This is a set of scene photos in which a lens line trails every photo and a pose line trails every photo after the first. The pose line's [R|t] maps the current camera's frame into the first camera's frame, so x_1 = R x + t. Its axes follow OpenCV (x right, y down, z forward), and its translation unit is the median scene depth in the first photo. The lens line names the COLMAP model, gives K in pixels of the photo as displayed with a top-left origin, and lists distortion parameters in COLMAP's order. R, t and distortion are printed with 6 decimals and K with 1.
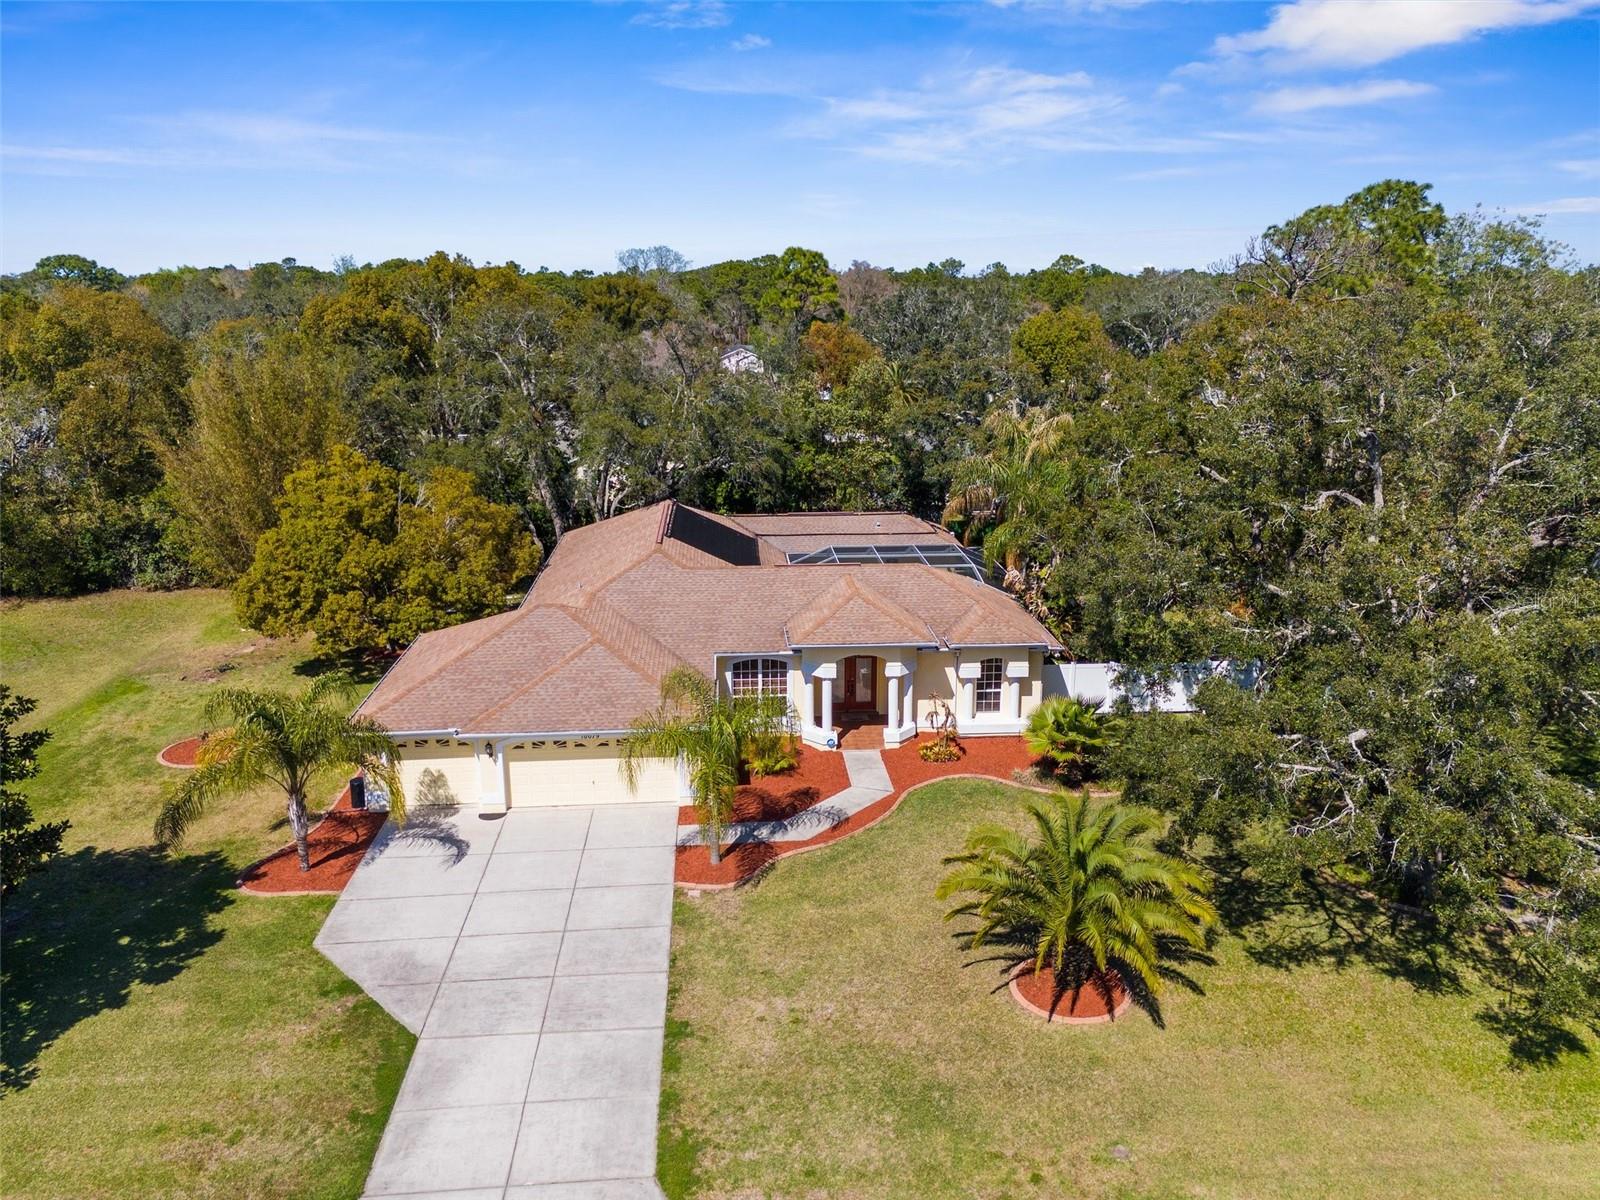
lens RADIAL K [[1182.4, 0, 813.8], [0, 1182.4, 608.7], [0, 0, 1]] dist [0.043733, -0.021353]
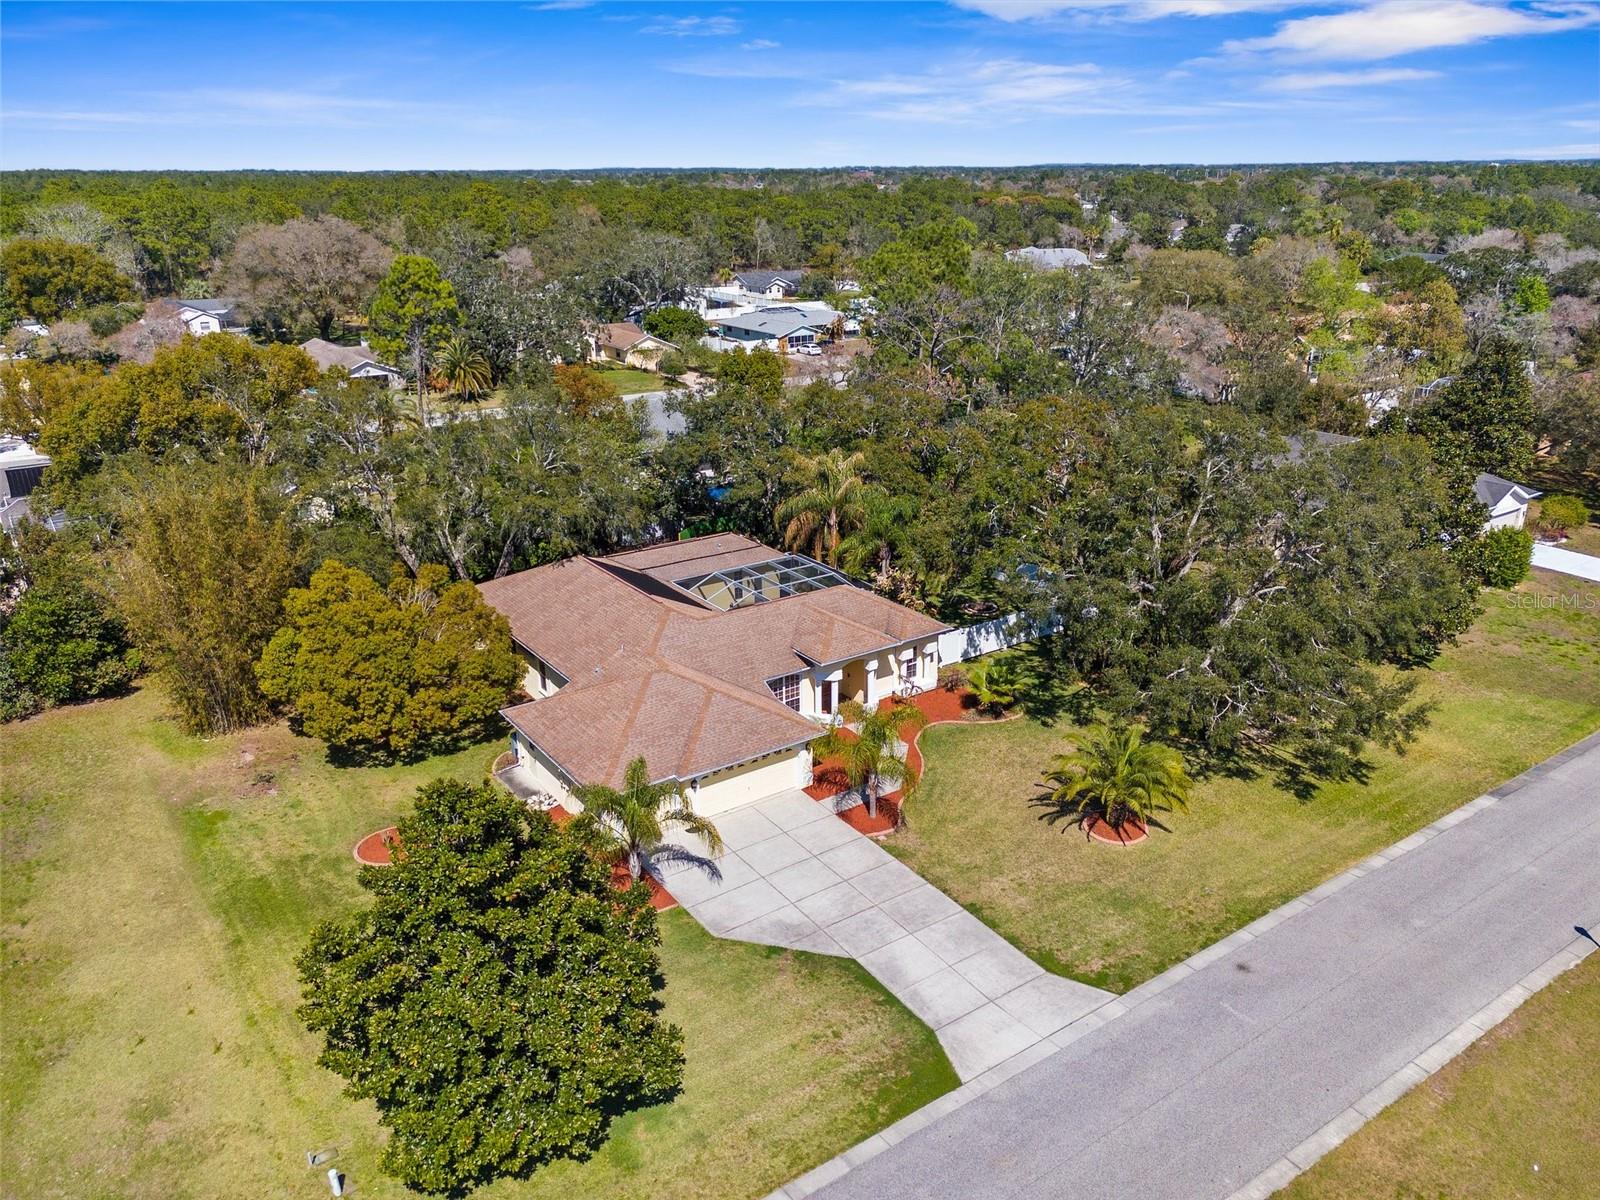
lens RADIAL K [[1182.4, 0, 811.7], [0, 1182.4, 599.2], [0, 0, 1]] dist [0.043733, -0.021353]
pose [[0.860743, -0.177375, 0.477137, -0.801573], [0.138519, 0.983572, 0.115757, -0.246642], [-0.489831, -0.033544, 0.871172, -0.294521]]
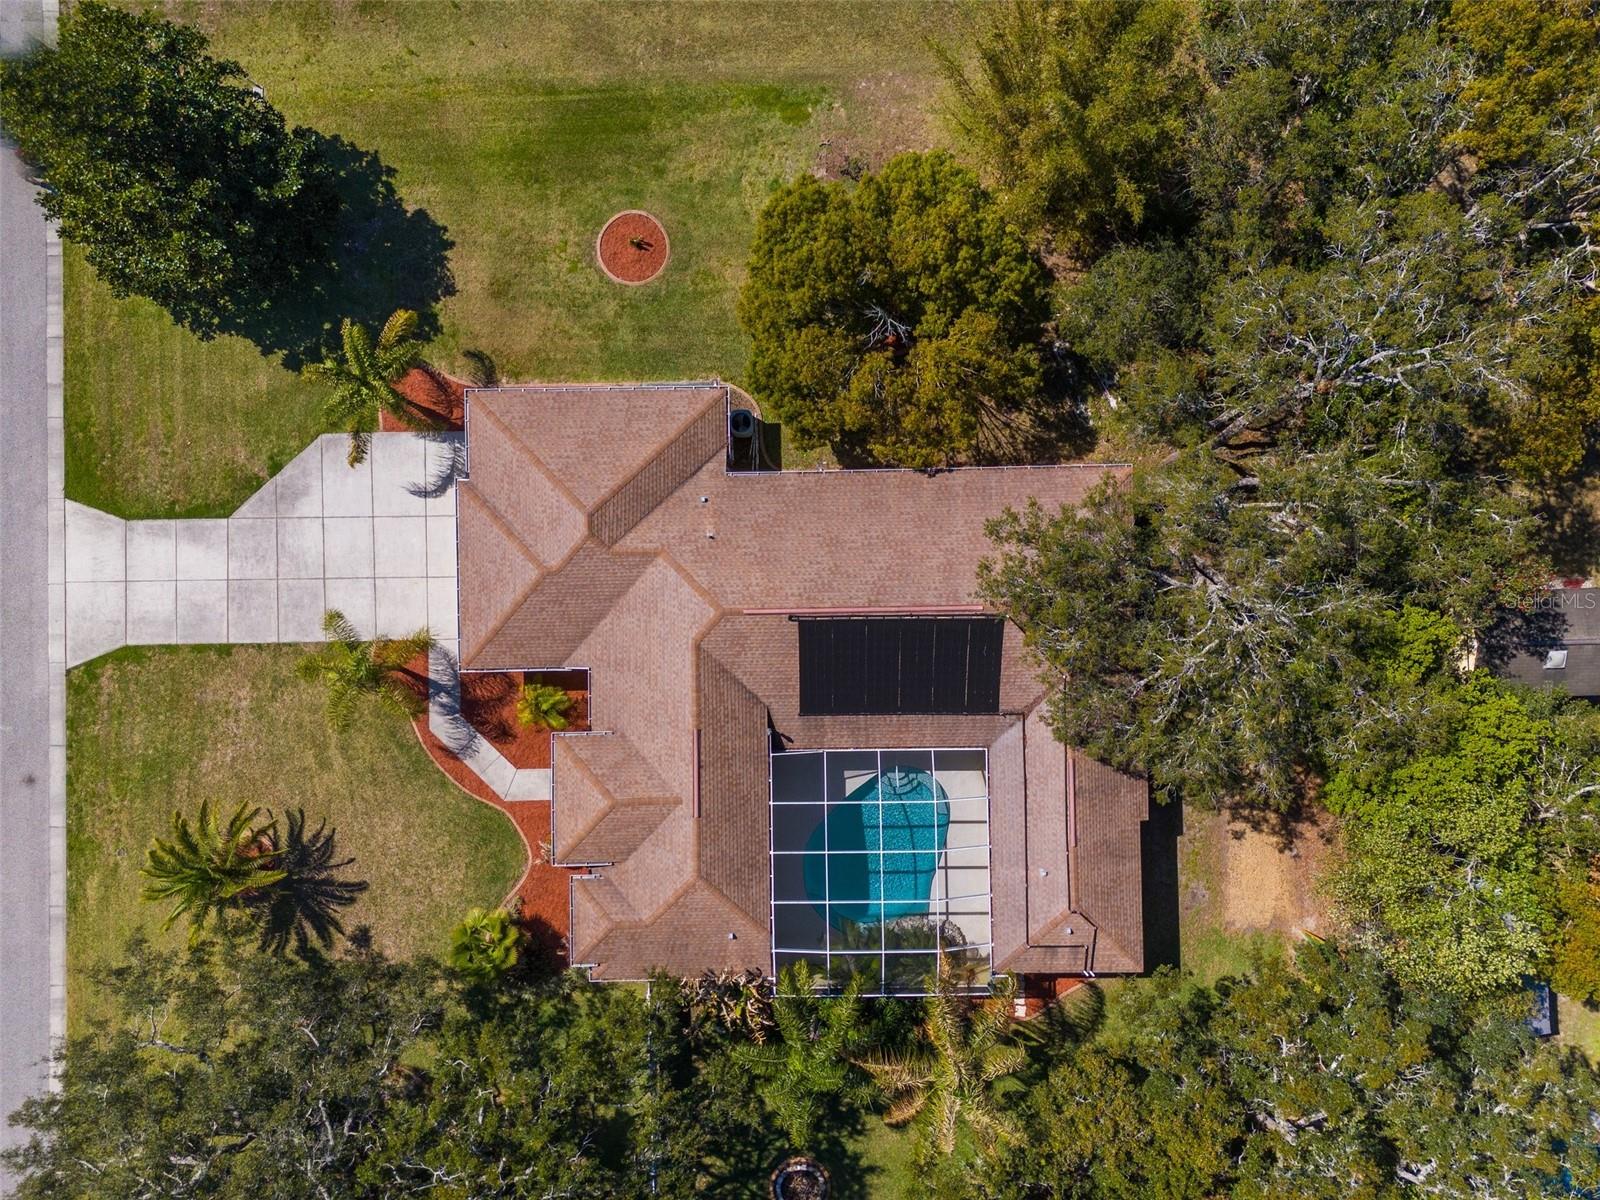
lens RADIAL K [[1182.4, 0, 802.5], [0, 1182.4, 608.1], [0, 0, 1]] dist [0.043733, -0.021353]
pose [[-0.064608, 0.997902, -0.004066, -0.175469], [-0.250791, -0.012293, 0.967963, -1.305322], [0.965883, 0.063558, 0.251059, 1.054867]]
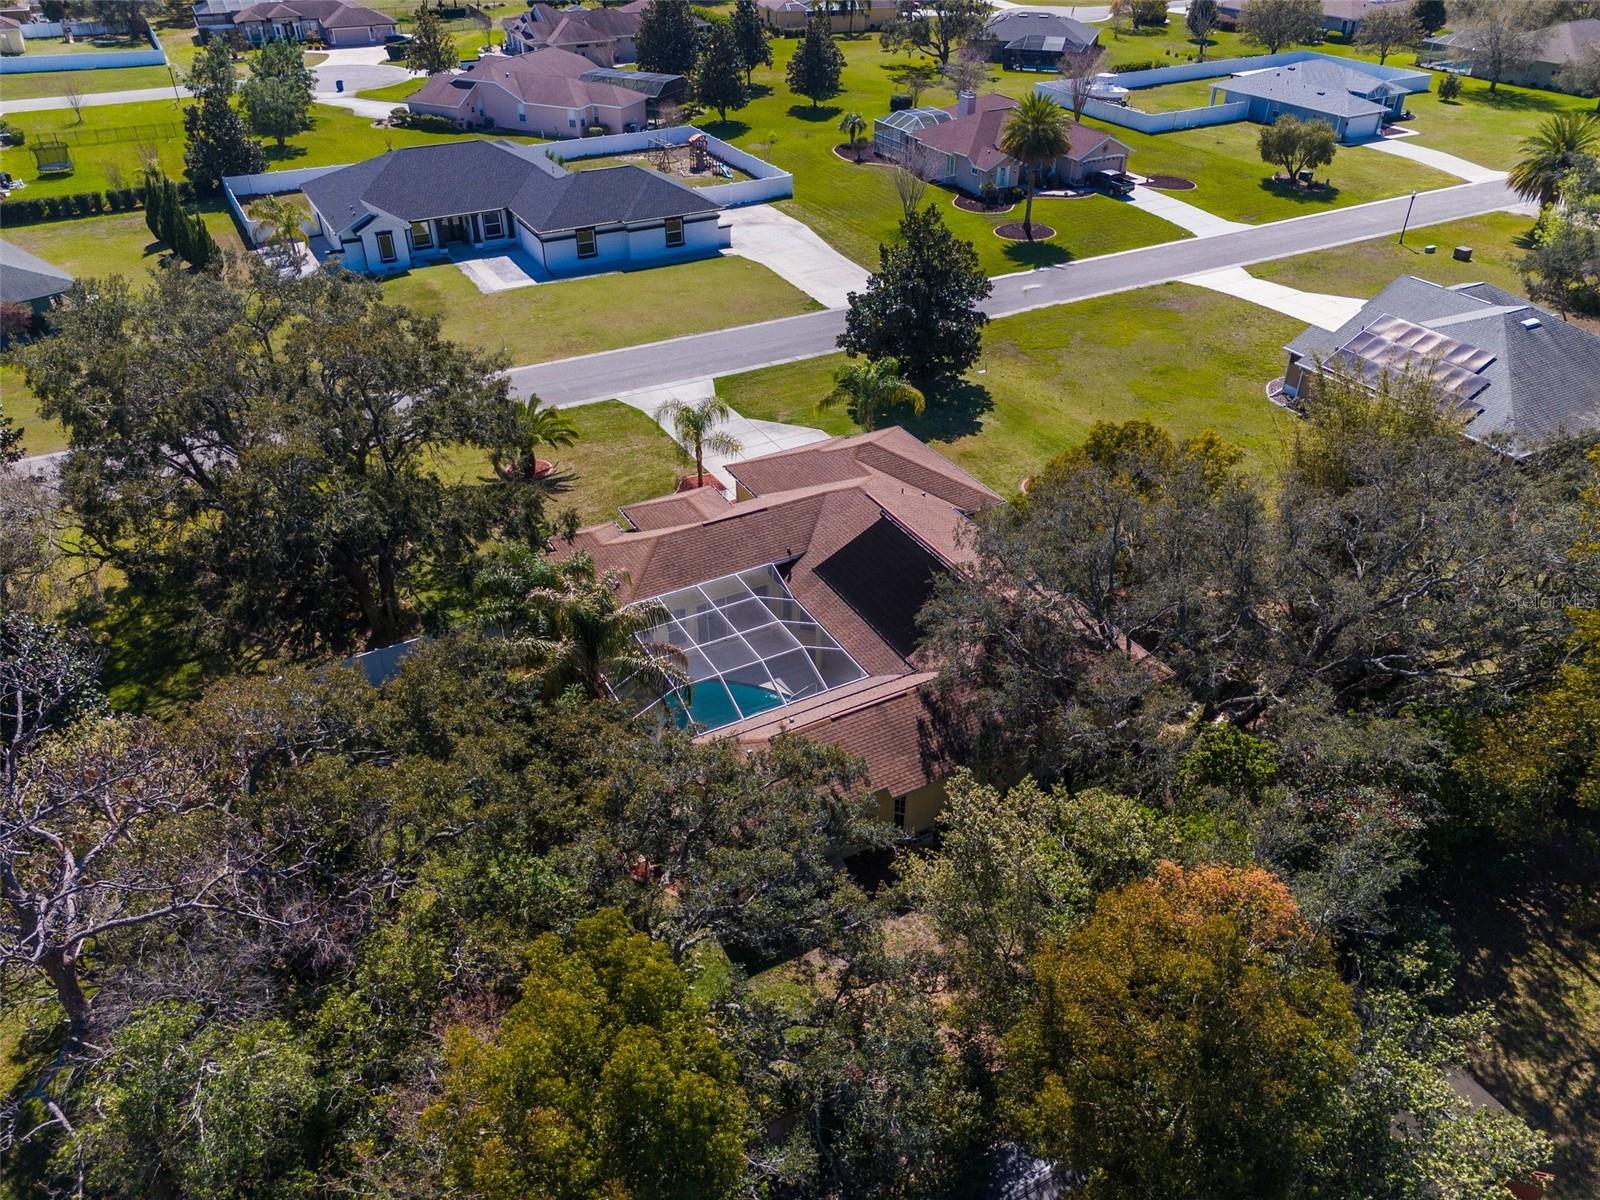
lens RADIAL K [[1182.4, 0, 802.4], [0, 1182.4, 596.6], [0, 0, 1]] dist [0.043733, -0.021353]
pose [[-0.912041, 0.231930, -0.338217, 0.475481], [-0.102010, 0.670493, 0.734869, -1.137671], [0.397210, 0.704732, -0.587858, 2.308589]]
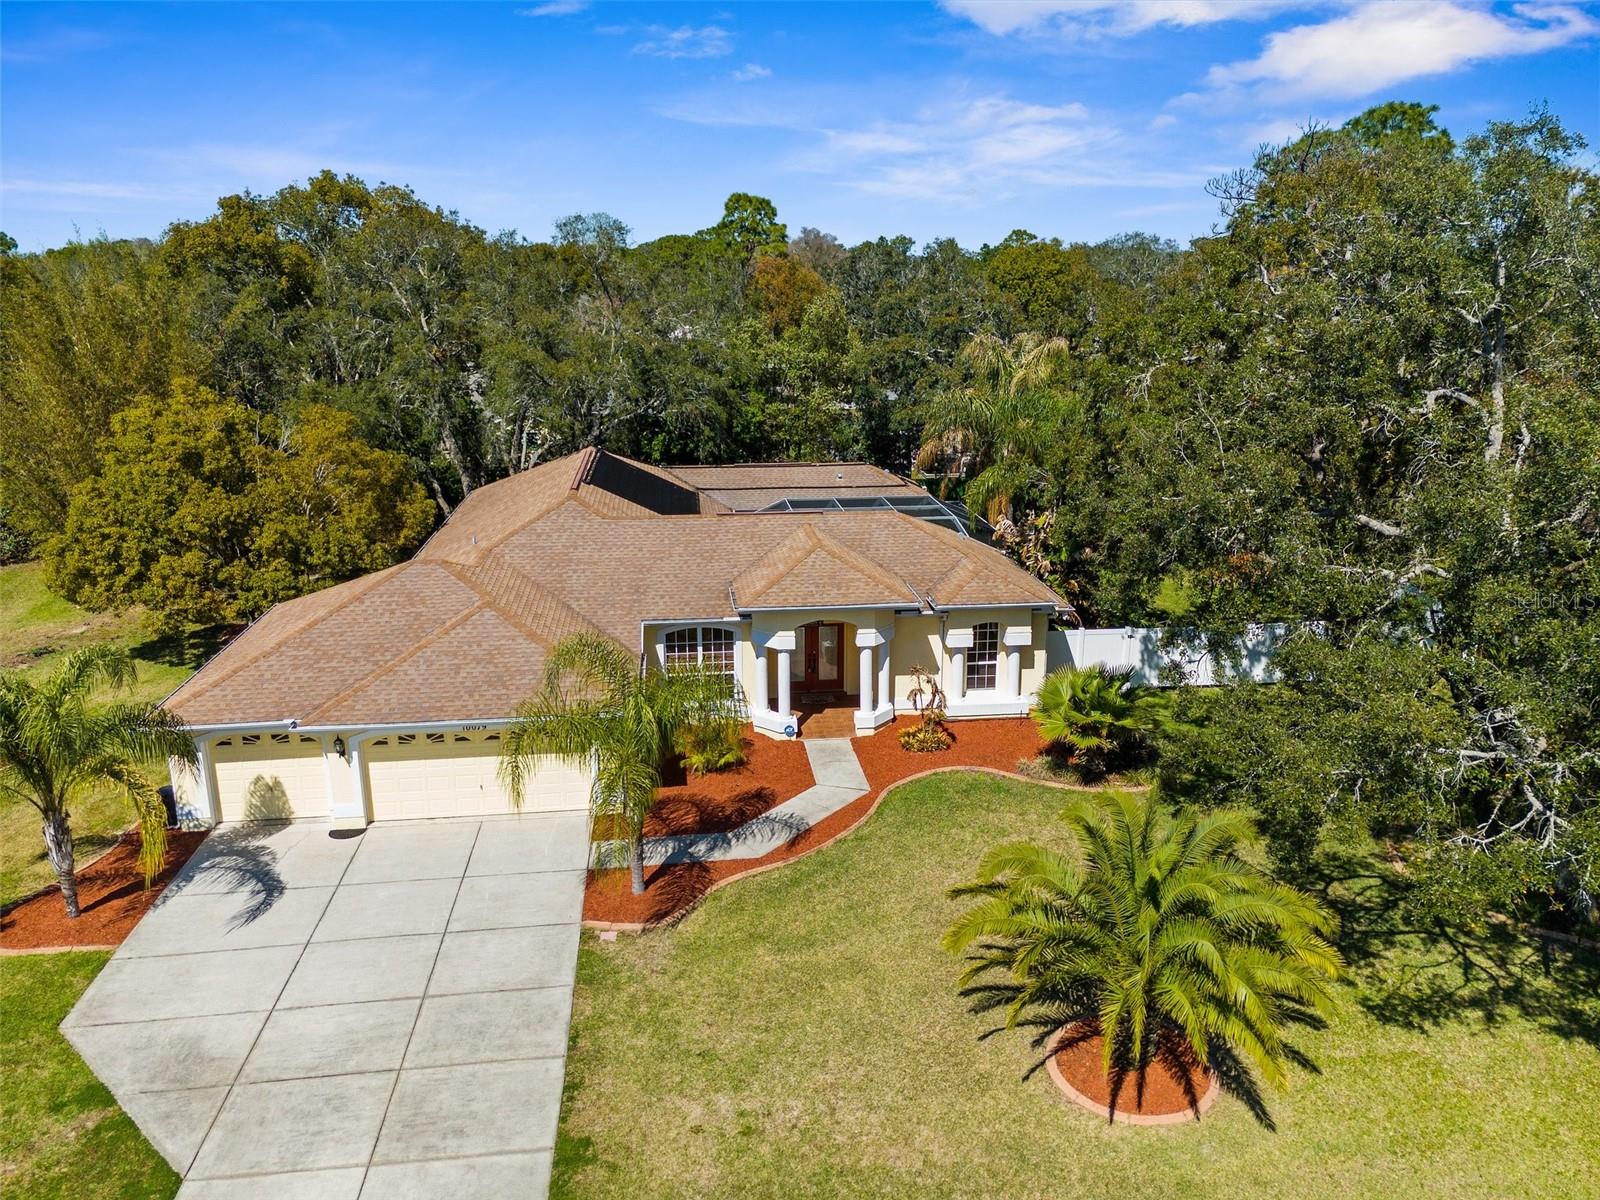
lens RADIAL K [[1182.4, 0, 813.7], [0, 1182.4, 606.4], [0, 0, 1]] dist [0.043733, -0.021353]
pose [[0.999096, -0.012288, 0.040702, -0.000422], [0.011995, 0.999901, 0.007420, 0.027484], [-0.040789, -0.006925, 0.999144, 0.232251]]
